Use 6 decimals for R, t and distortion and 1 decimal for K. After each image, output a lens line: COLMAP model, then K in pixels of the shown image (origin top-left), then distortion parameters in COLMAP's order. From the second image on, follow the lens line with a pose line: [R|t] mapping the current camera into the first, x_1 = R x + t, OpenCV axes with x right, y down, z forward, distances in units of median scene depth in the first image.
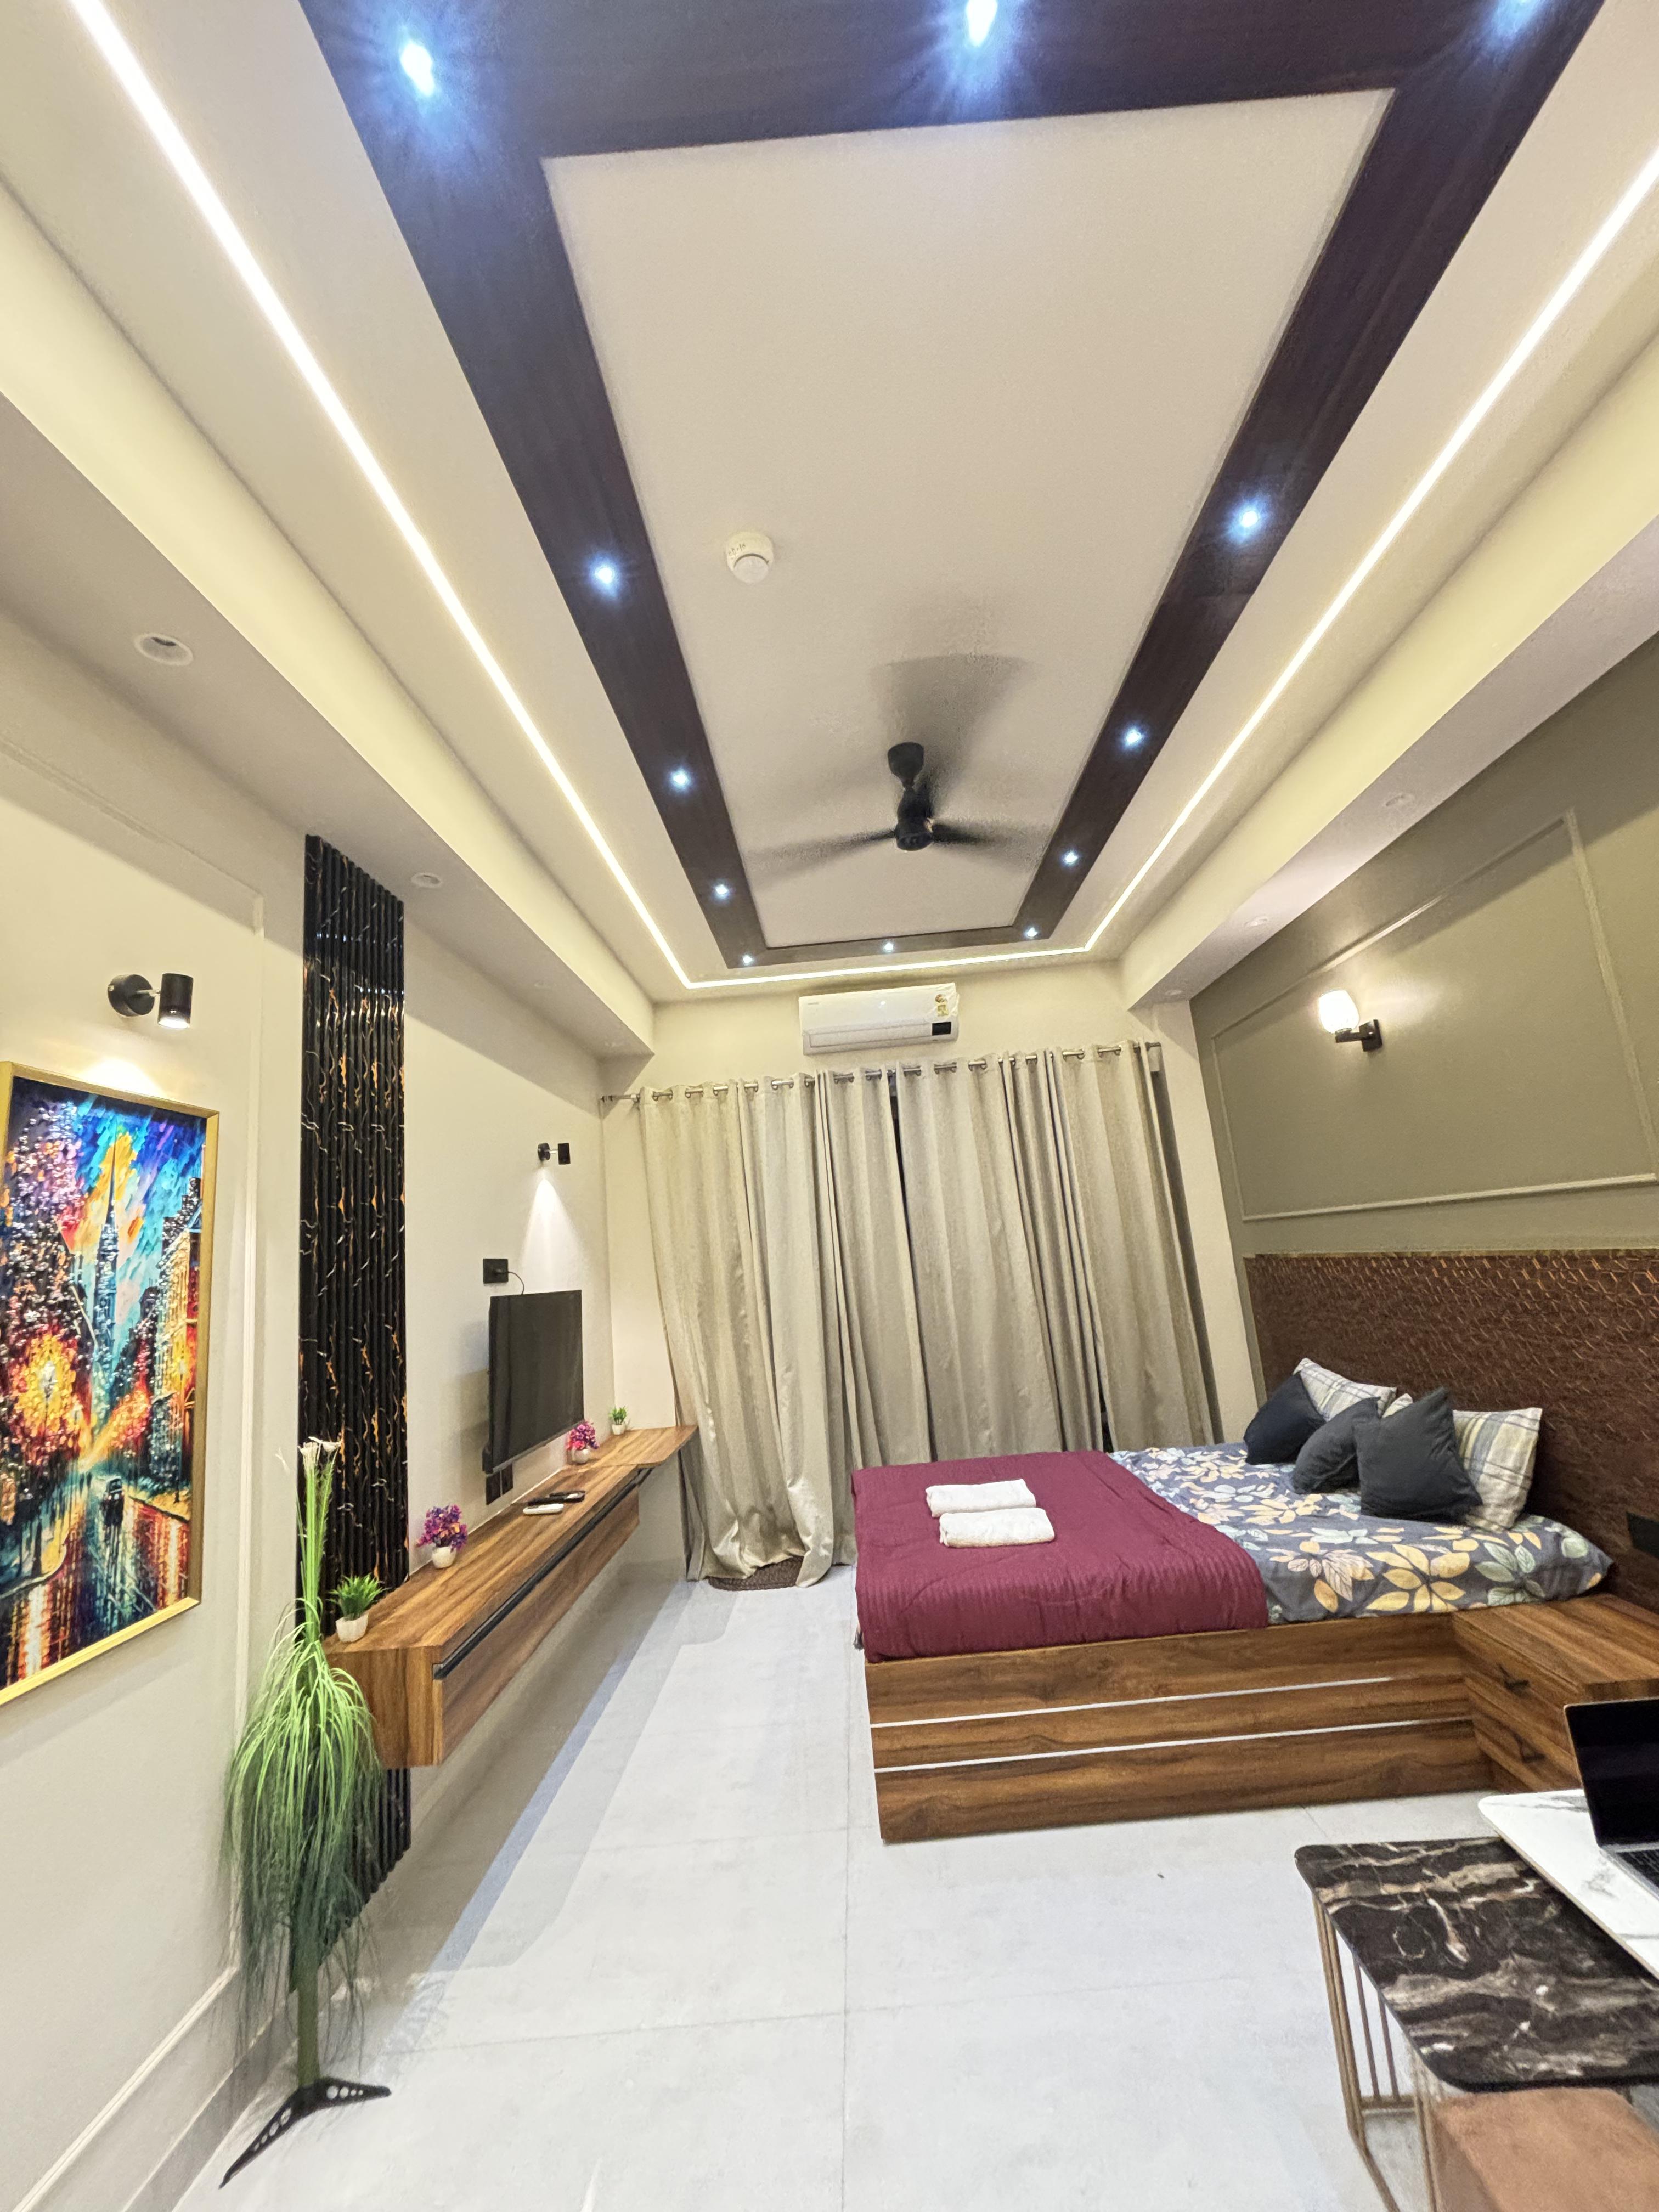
lens RADIAL K [[883.6, 0, 841.4], [0, 883.6, 1105.9], [0, 0, 1]] dist [0.003801, -0.001594]
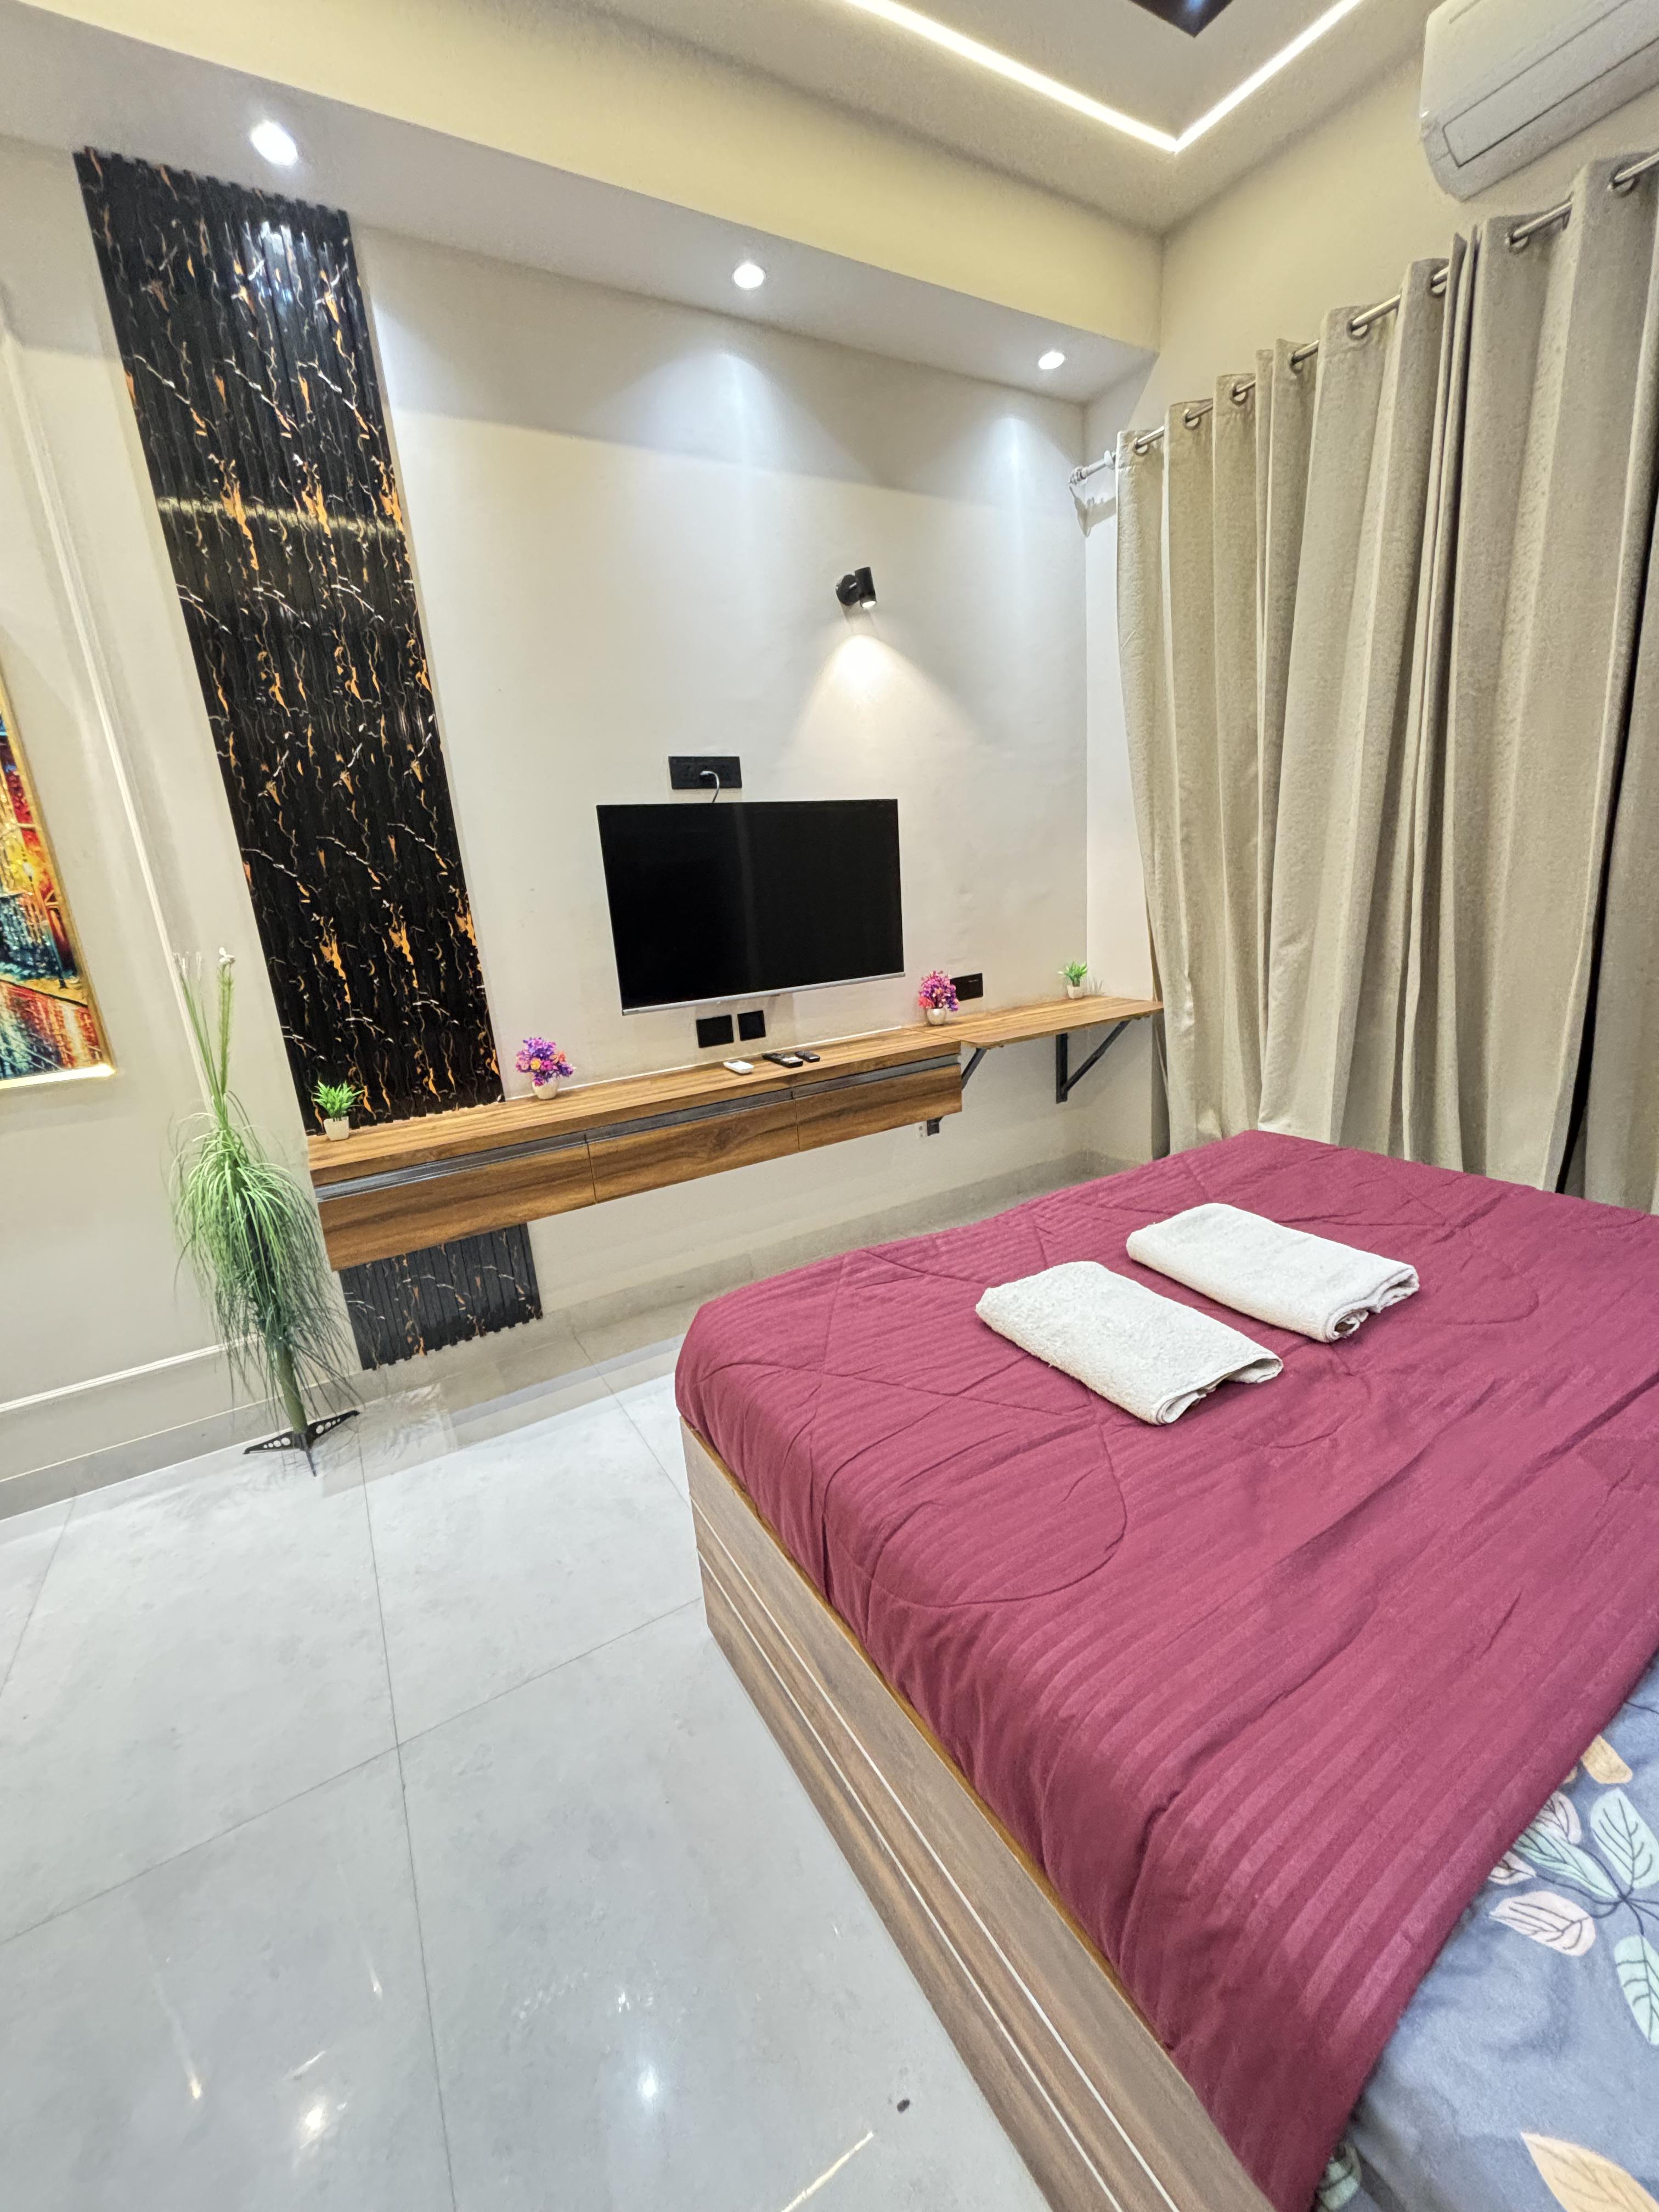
lens RADIAL K [[883.6, 0, 825.9], [0, 883.6, 1103.2], [0, 0, 1]] dist [0.003801, -0.001594]
pose [[0.532523, 0.262738, -0.804604, 0.608223], [0.176599, 0.895192, 0.409200, 0.241116], [0.827788, -0.360000, 0.430311, 1.062538]]
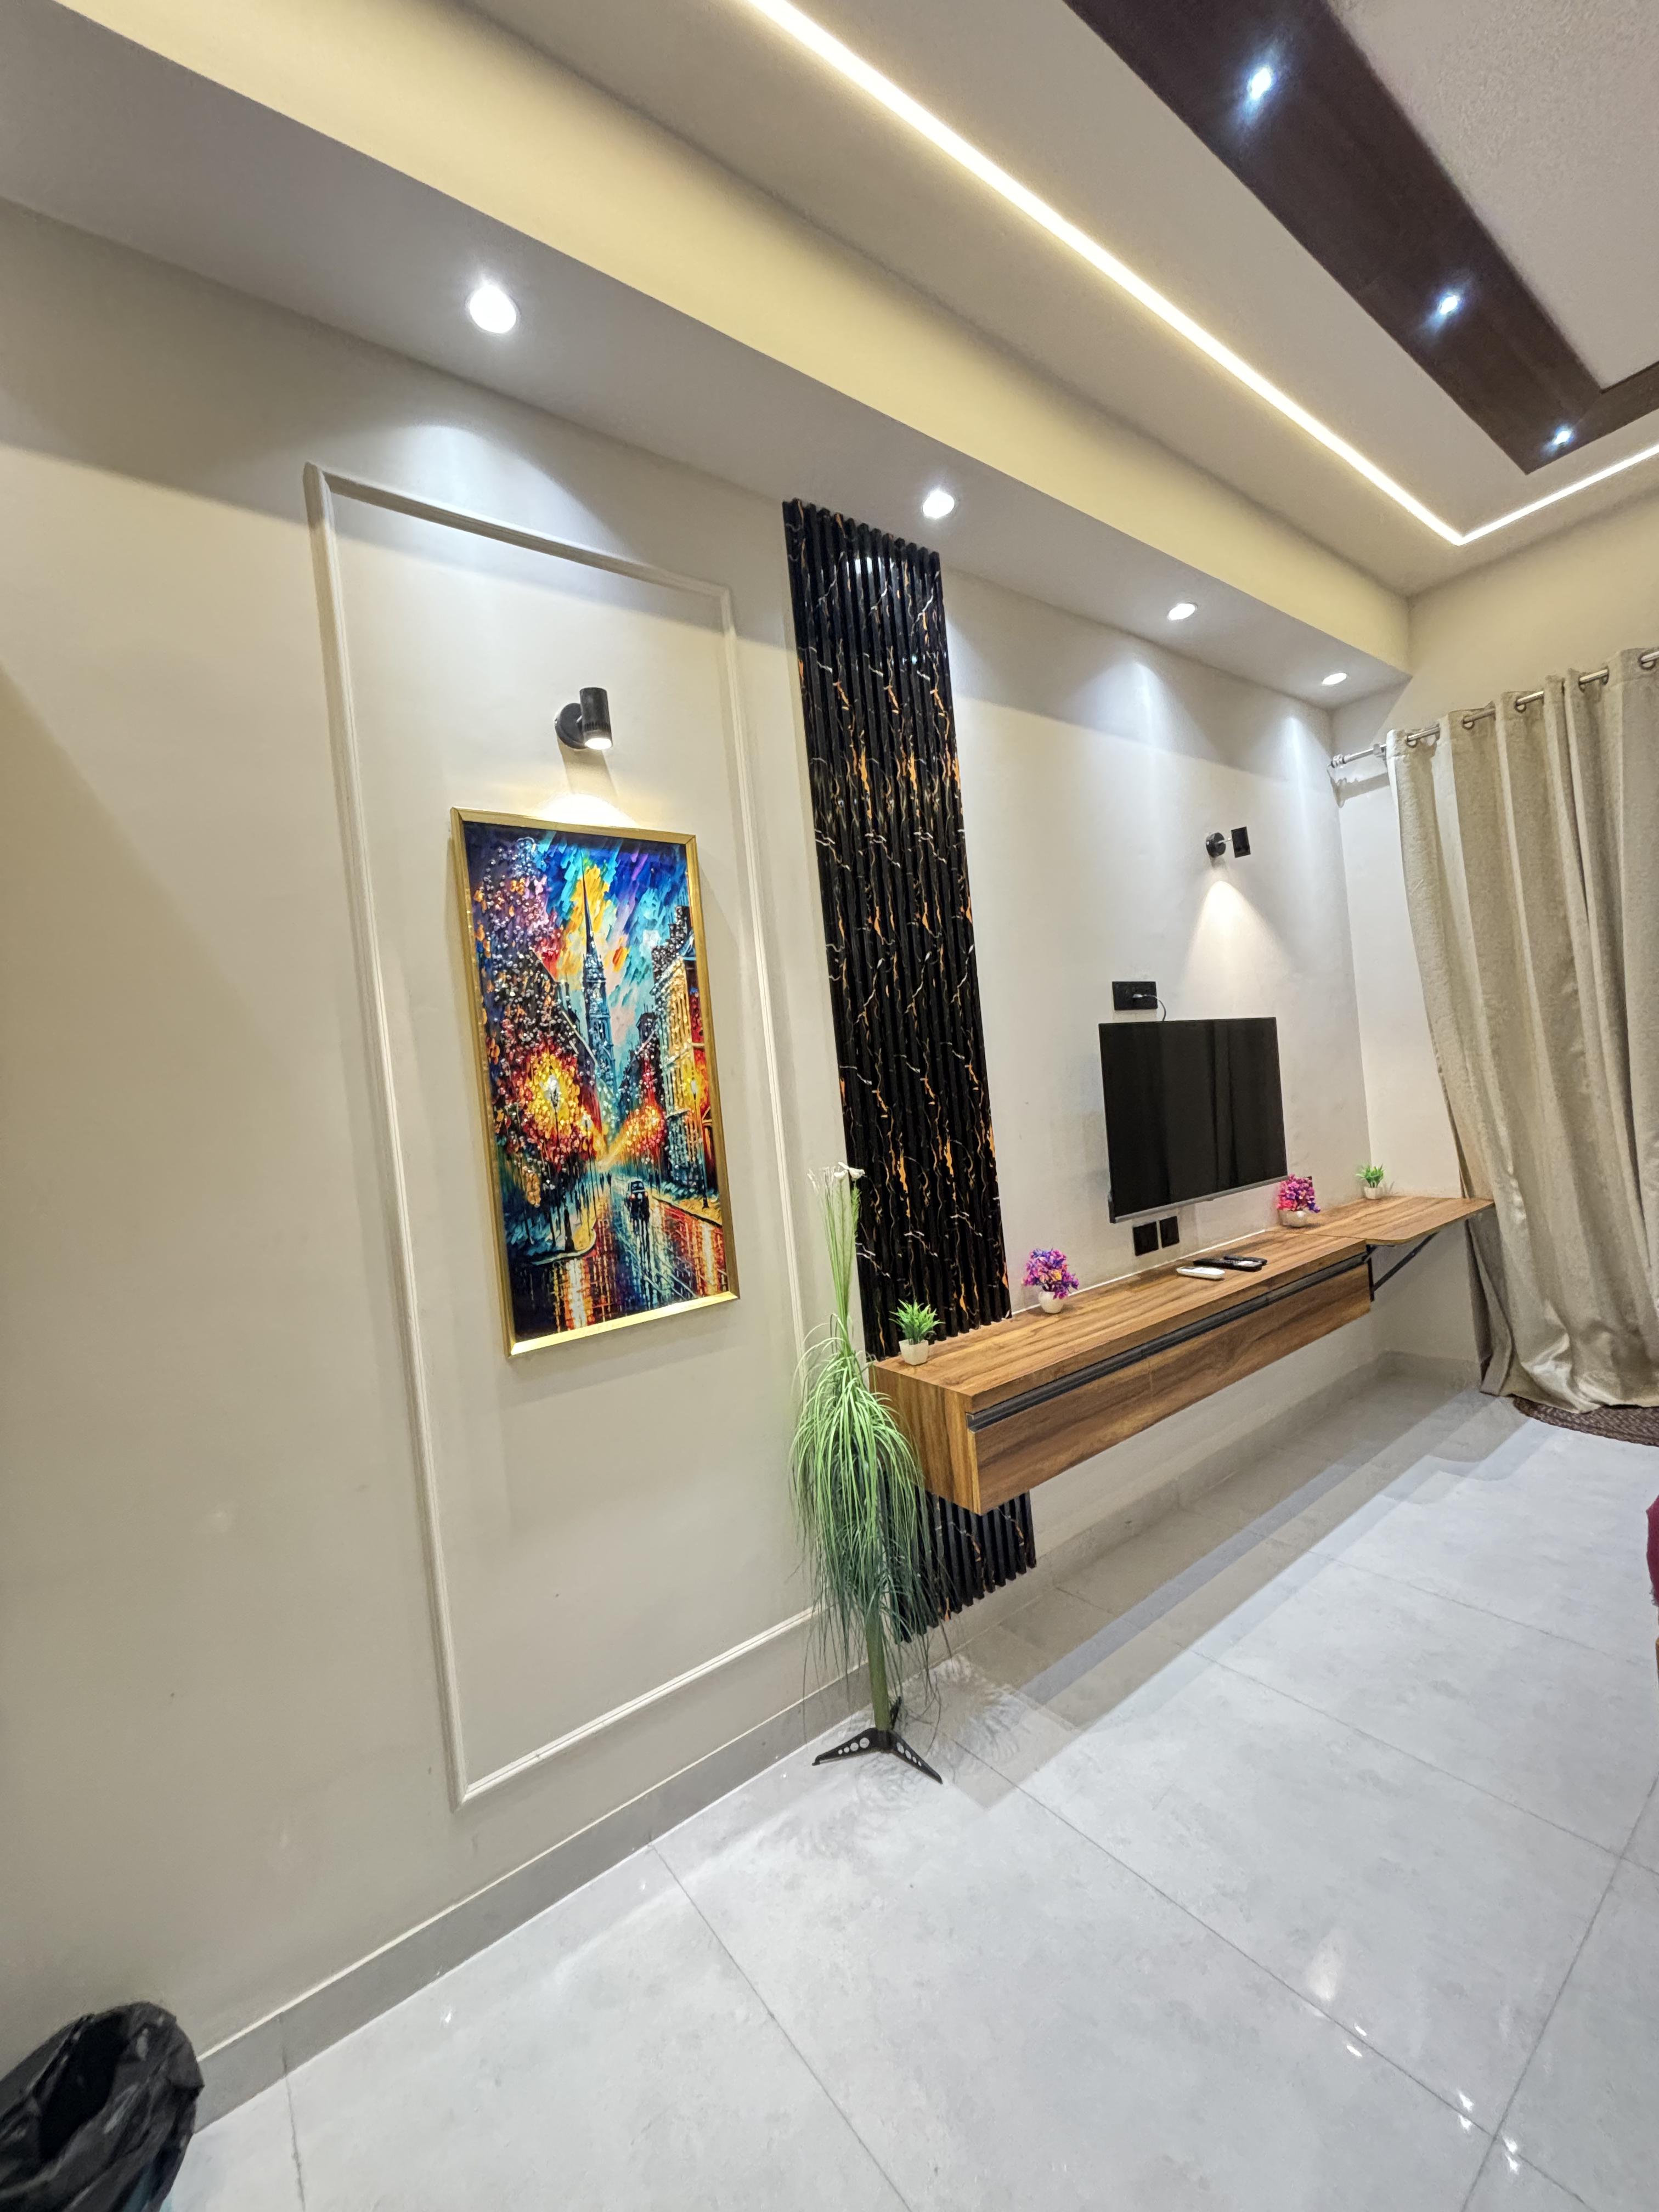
lens RADIAL K [[883.6, 0, 838.7], [0, 883.6, 1104.0], [0, 0, 1]] dist [0.003801, -0.001594]
pose [[0.618097, 0.042547, -0.784949, 0.158221], [0.177234, 0.965282, 0.191882, 0.123735], [0.765862, -0.257721, 0.589097, 0.437684]]
